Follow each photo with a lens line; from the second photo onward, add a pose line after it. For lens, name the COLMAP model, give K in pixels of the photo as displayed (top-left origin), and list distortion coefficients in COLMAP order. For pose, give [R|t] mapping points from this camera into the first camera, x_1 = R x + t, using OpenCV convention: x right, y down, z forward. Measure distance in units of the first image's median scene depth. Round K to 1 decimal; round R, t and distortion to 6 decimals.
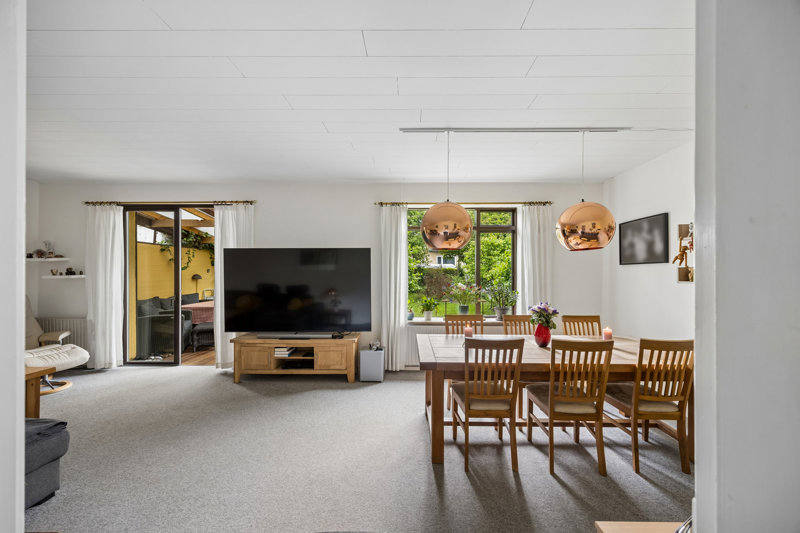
lens RADIAL K [[317.3, 0, 402.2], [0, 317.3, 271.3], [0, 0, 1]] dist [0.015527, 0.000197]
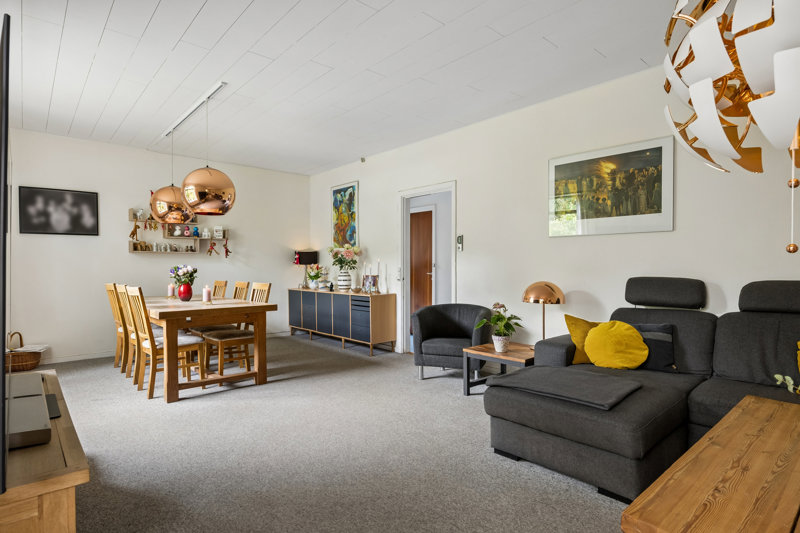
lens RADIAL K [[434.4, 0, 401.2], [0, 434.4, 270.7], [0, 0, 1]] dist [-0.000664, 0.000962]
pose [[-0.680227, -0.010240, 0.732930, -0.918083], [-0.002461, 0.999929, 0.011687, 0.067617], [-0.732997, 0.006146, -0.680204, 1.045509]]
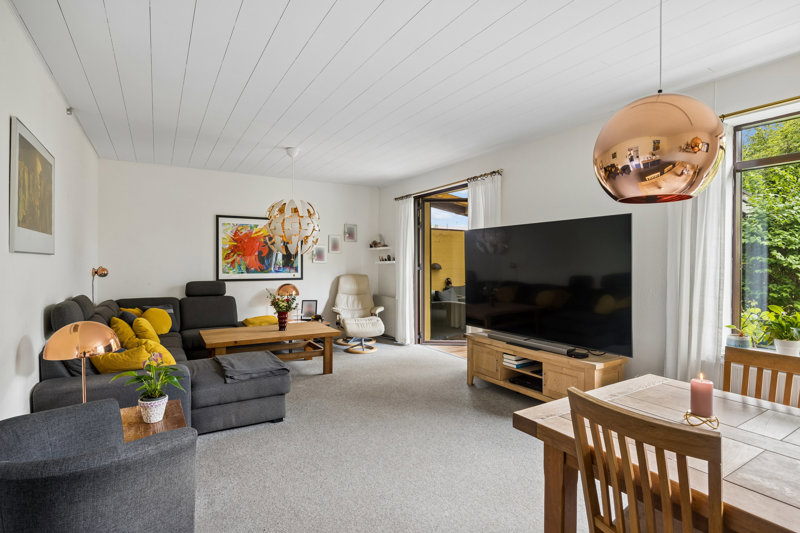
lens RADIAL K [[402.7, 0, 402.4], [0, 402.7, 268.4], [0, 0, 1]] dist [-0.004664, -0.000325]
pose [[0.542318, 0.014900, -0.840041, 0.298629], [0.002438, 0.999811, 0.019308, 0.012135], [0.840170, -0.012519, 0.542179, 0.259749]]
